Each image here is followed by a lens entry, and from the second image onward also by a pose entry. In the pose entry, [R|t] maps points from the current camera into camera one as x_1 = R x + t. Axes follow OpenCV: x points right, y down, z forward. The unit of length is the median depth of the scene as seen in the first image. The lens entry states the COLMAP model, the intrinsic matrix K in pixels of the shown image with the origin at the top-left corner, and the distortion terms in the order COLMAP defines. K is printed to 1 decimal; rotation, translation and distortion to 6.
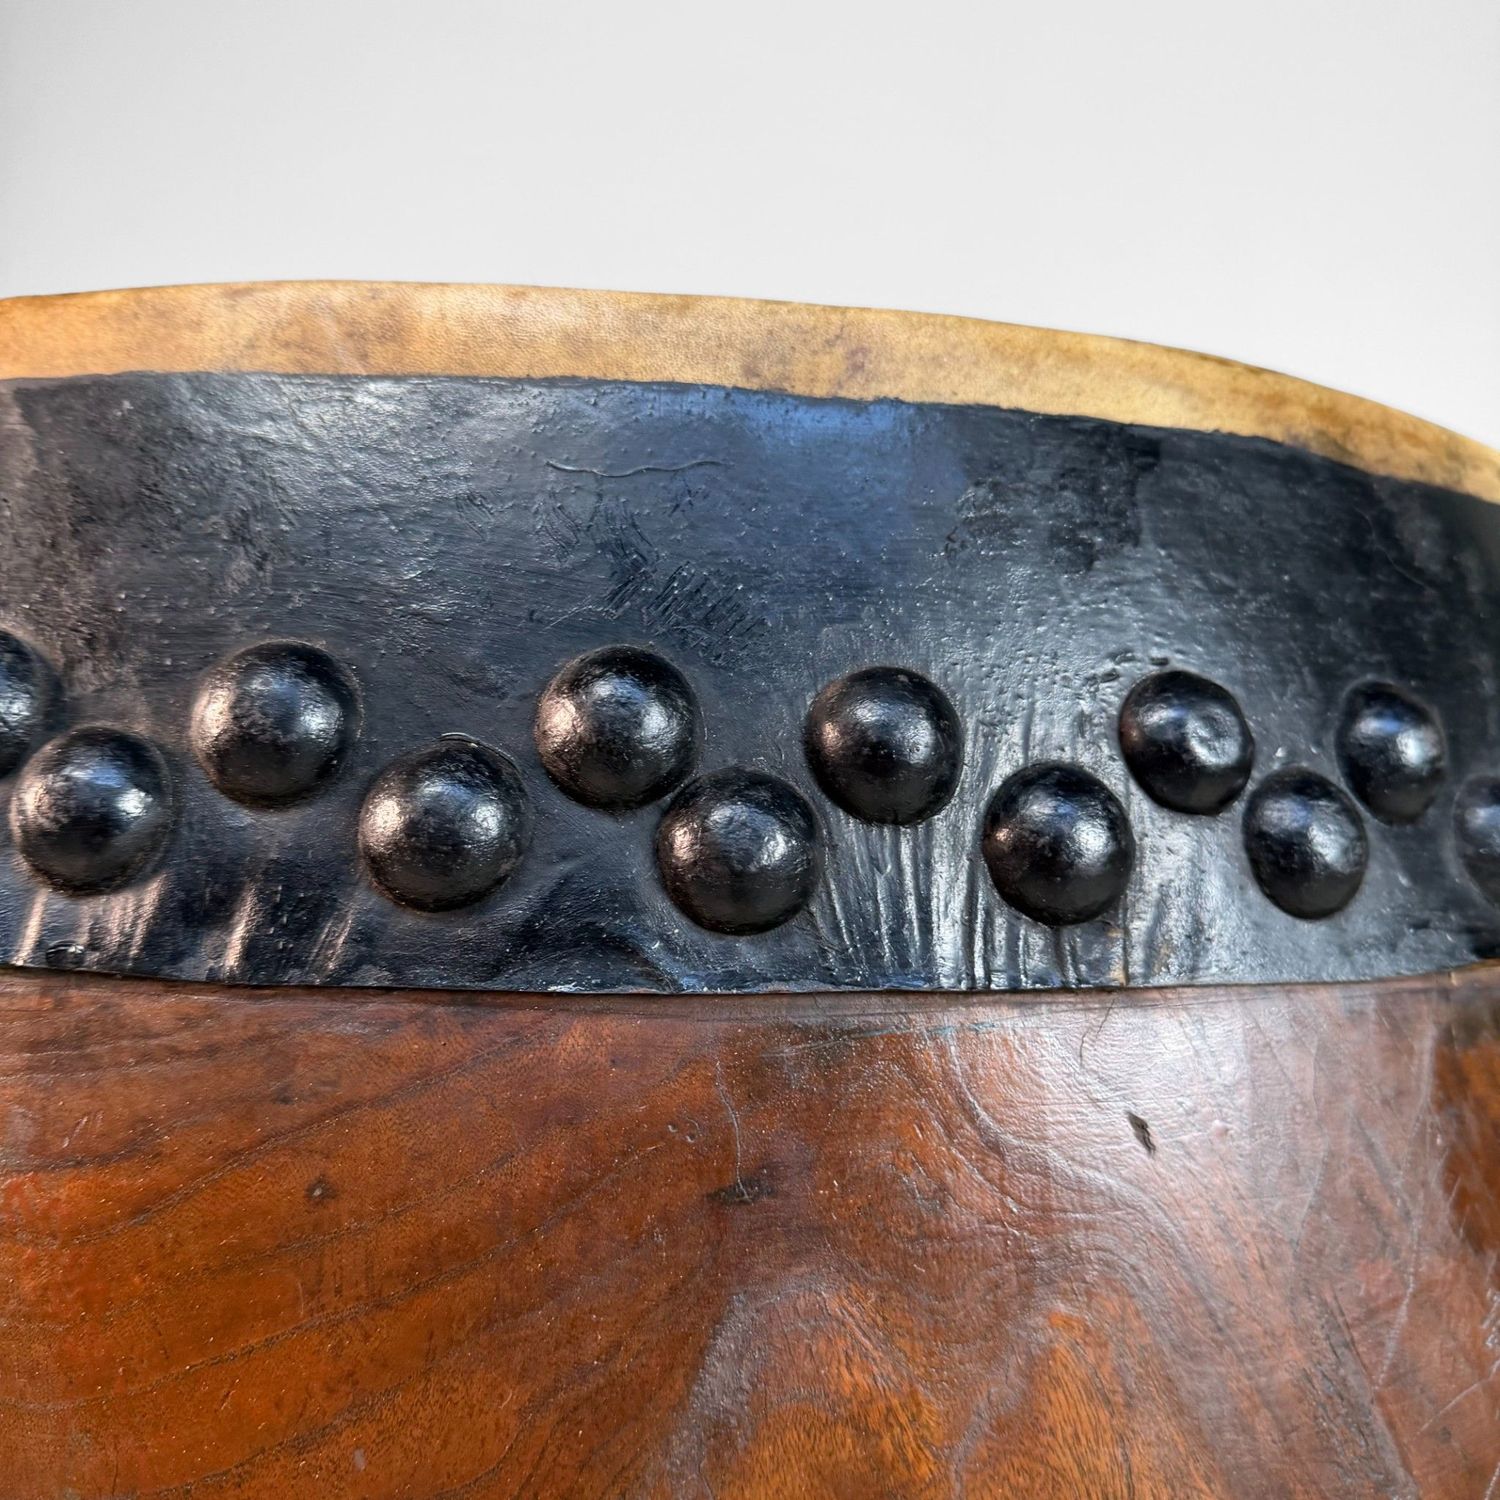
lens RADIAL K [[1468.3, 0, 750.0], [0, 1468.3, 750.0], [0, 0, 1]] dist [-0.013632, -0.033403]
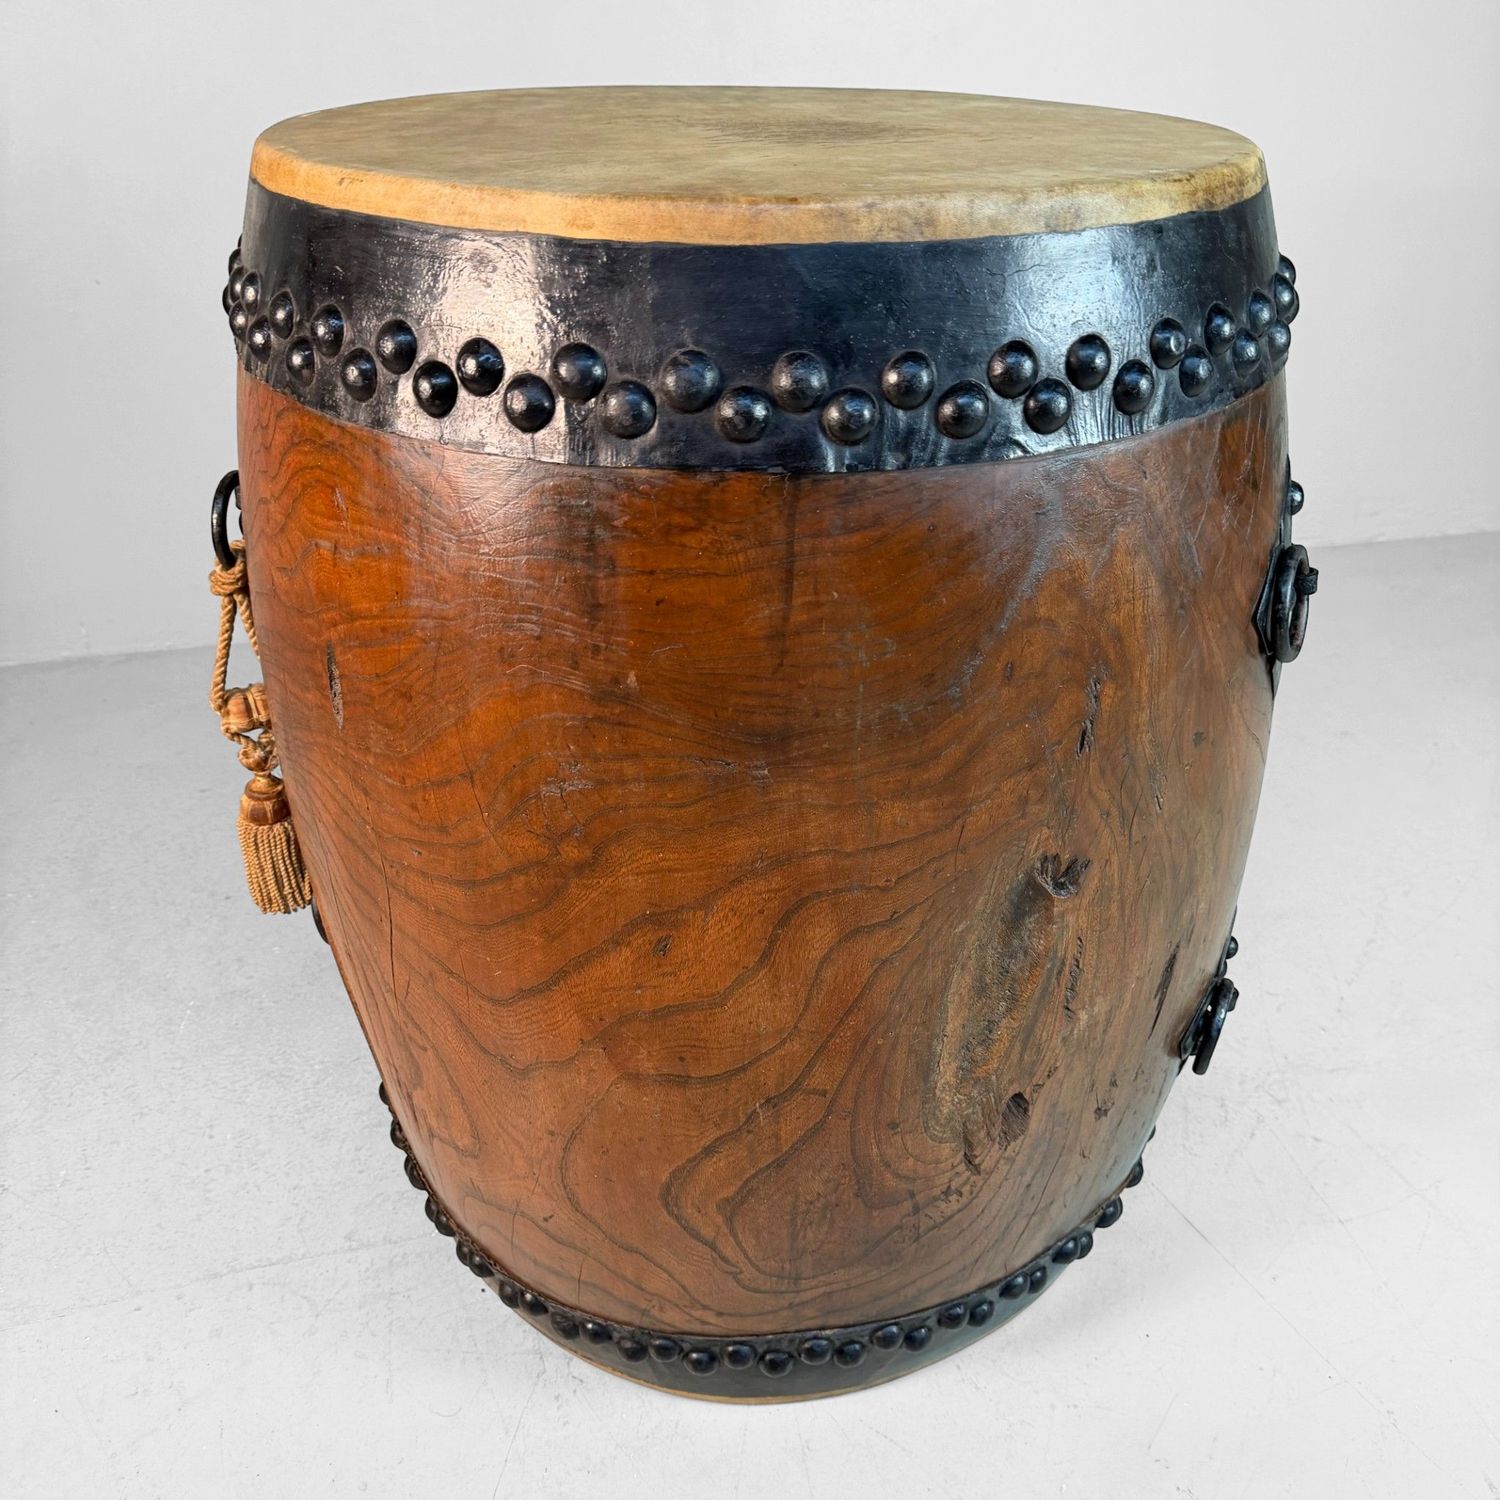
lens RADIAL K [[1407.5, 0, 749.4], [0, 1407.5, 757.4], [0, 0, 1]] dist [0.207967, -0.497544]
pose [[0.951149, -0.172600, 0.255976, -1.438114], [0.020299, 0.862293, 0.506002, -0.794511], [-0.308063, -0.476088, 0.823673, -1.588390]]
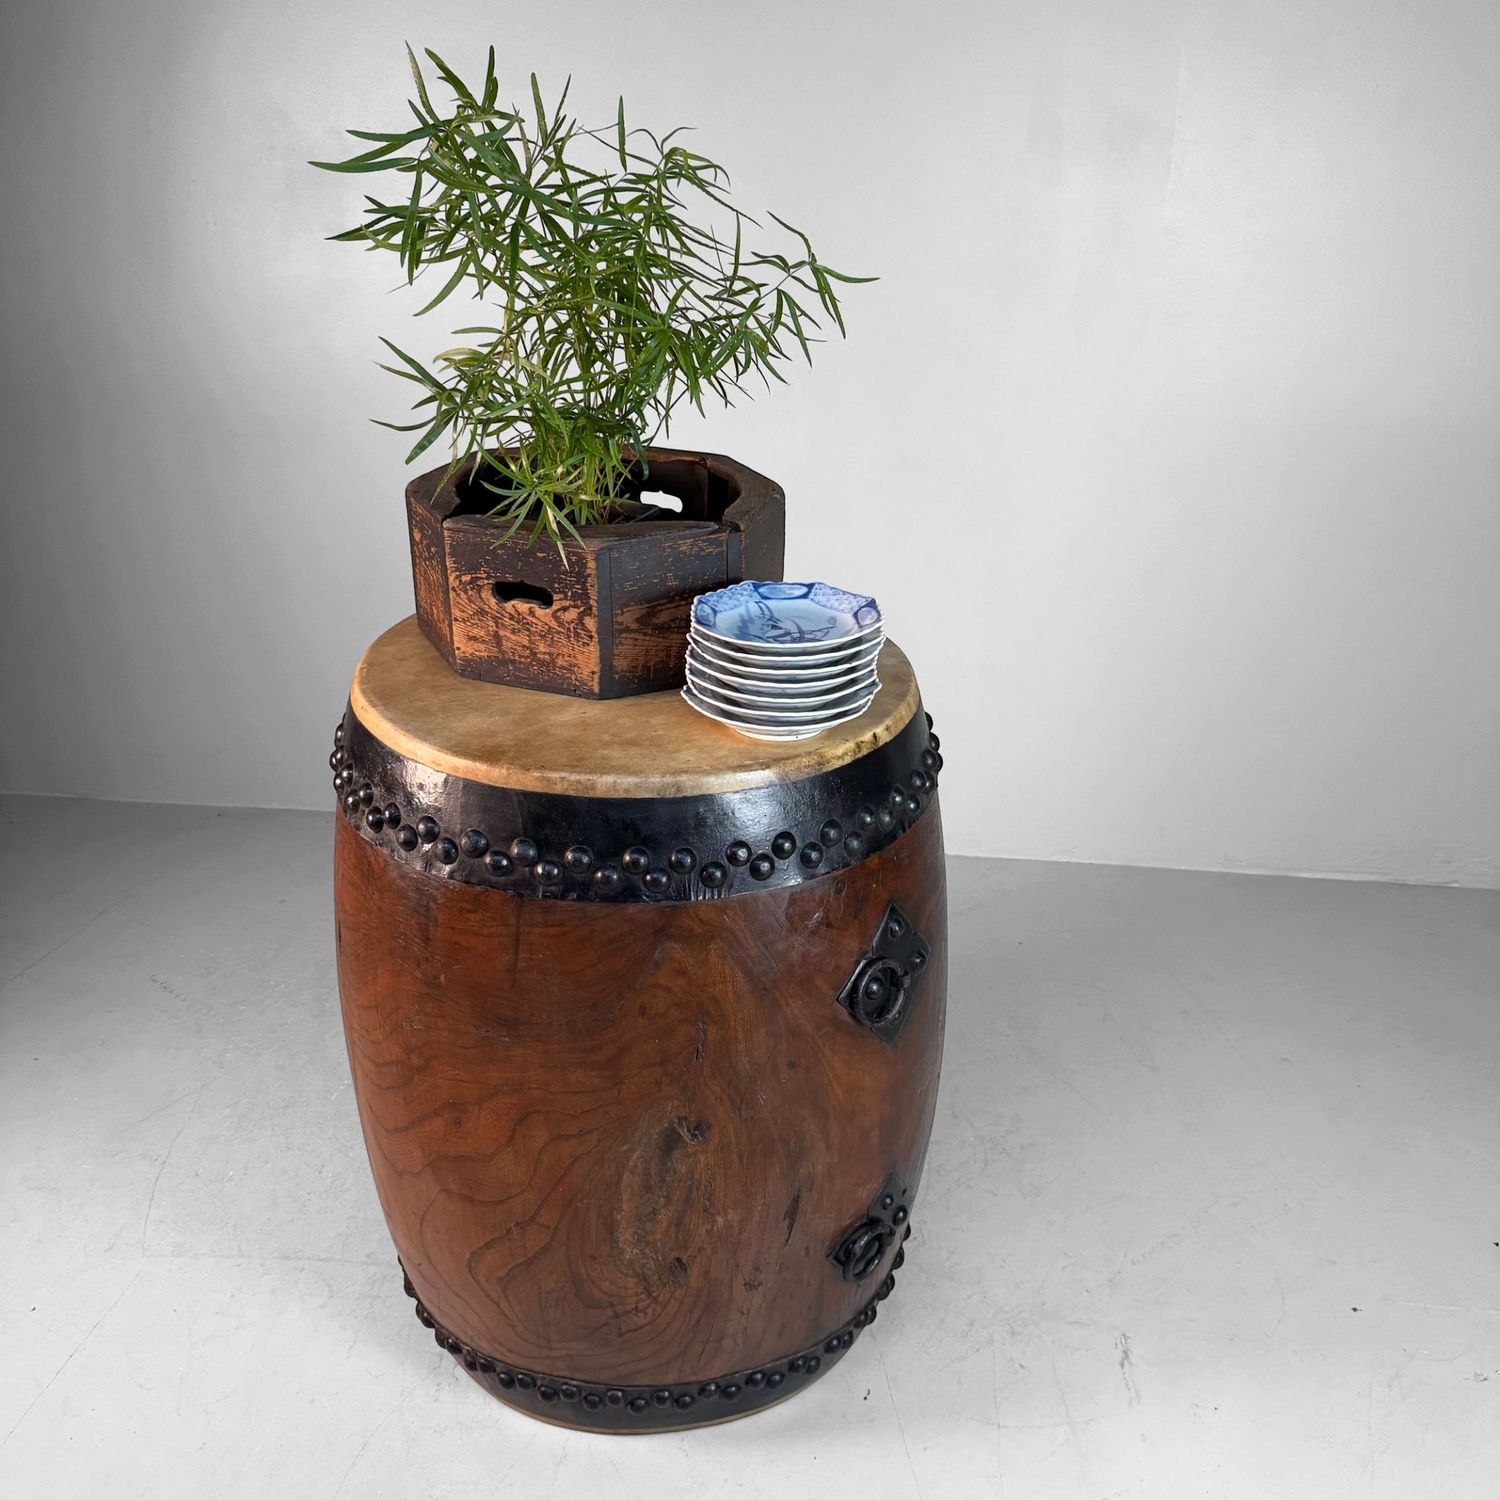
lens RADIAL K [[1407.5, 0, 749.4], [0, 1407.5, 757.4], [0, 0, 1]] dist [0.207967, -0.497544]
pose [[0.999827, 0.002403, -0.018456, 0.445548], [0.005676, 0.905033, 0.425303, -2.668089], [0.017725, -0.425334, 0.904863, -3.768772]]
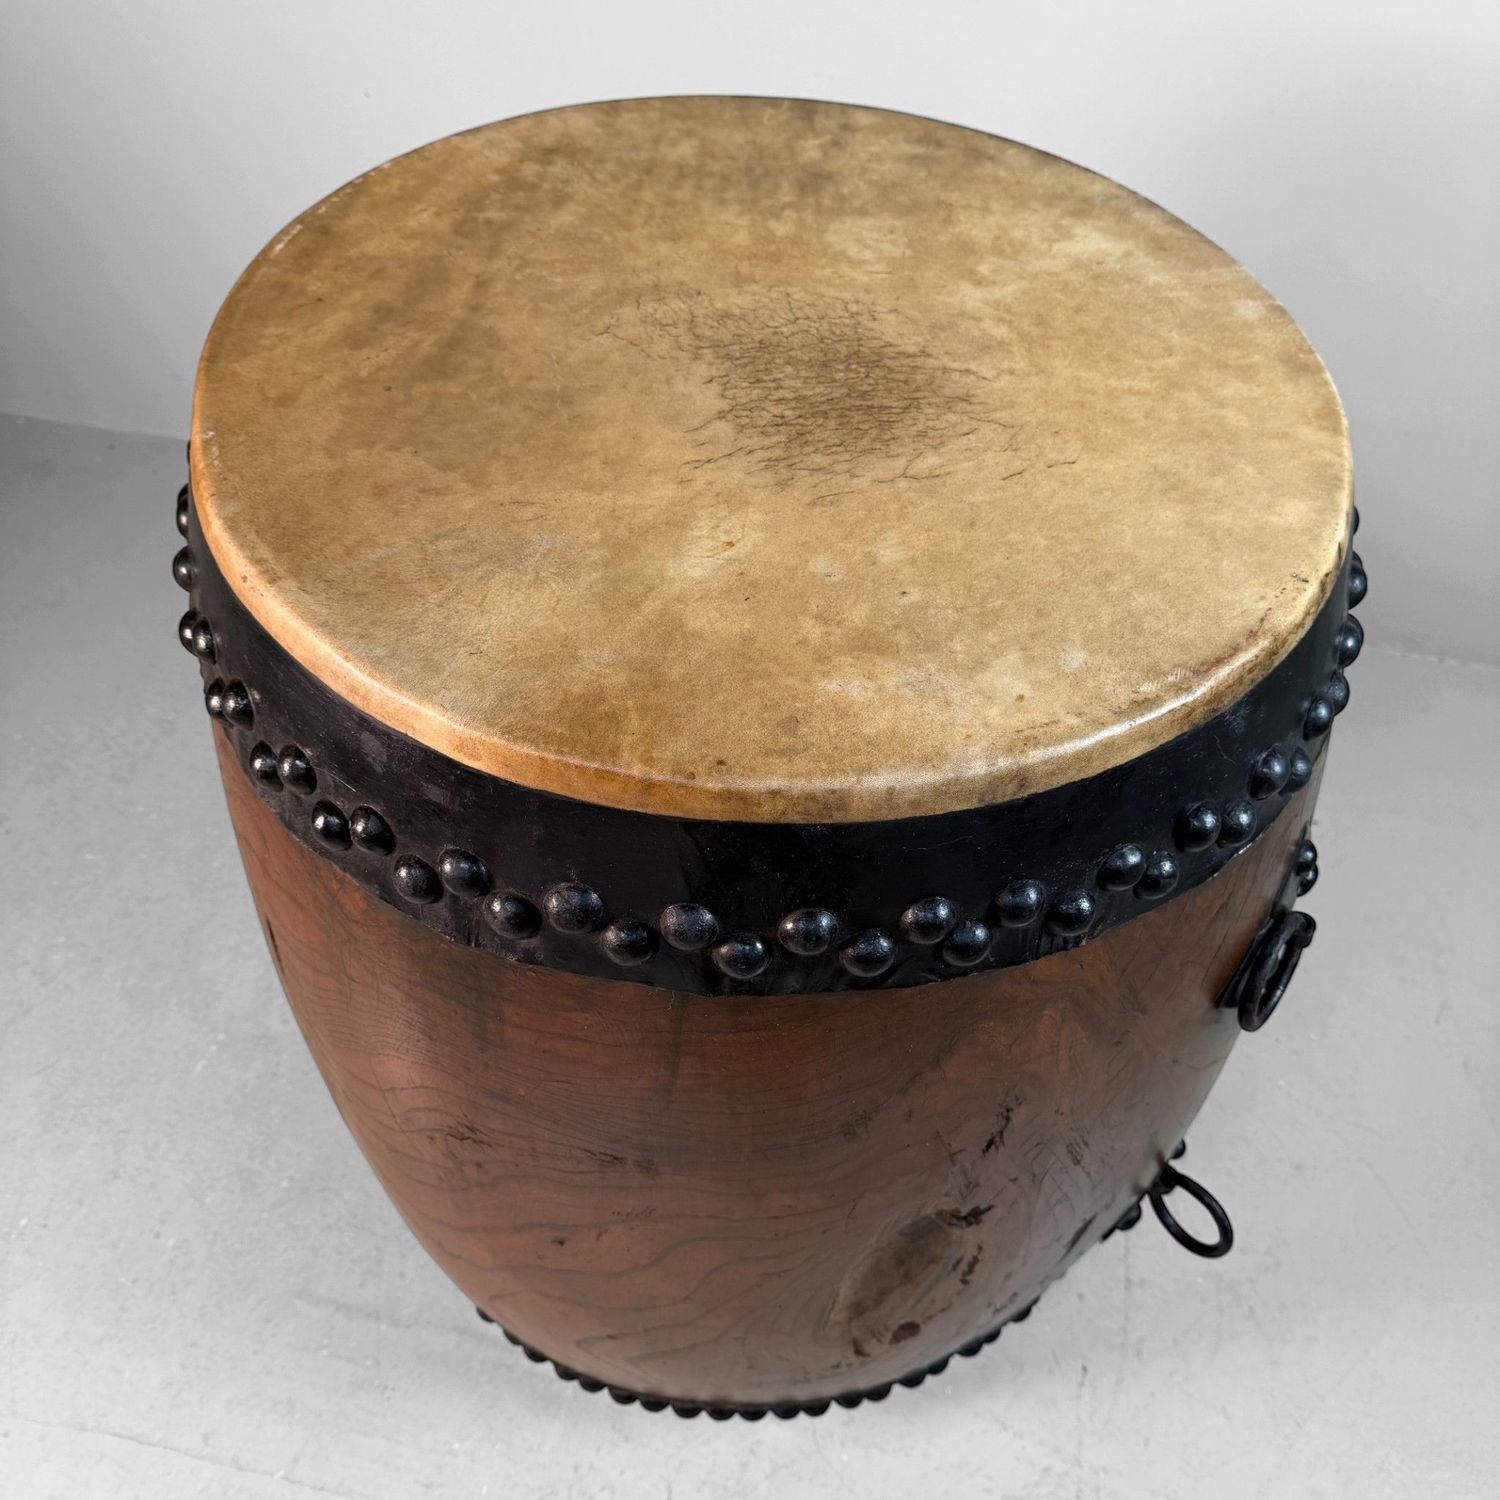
lens RADIAL K [[1407.5, 0, 749.4], [0, 1407.5, 757.4], [0, 0, 1]] dist [0.207967, -0.497544]
pose [[0.990735, -0.099697, 0.092215, -0.618489], [-0.006320, 0.644441, 0.764628, -2.189040], [-0.135659, -0.758127, 0.637840, -0.441034]]
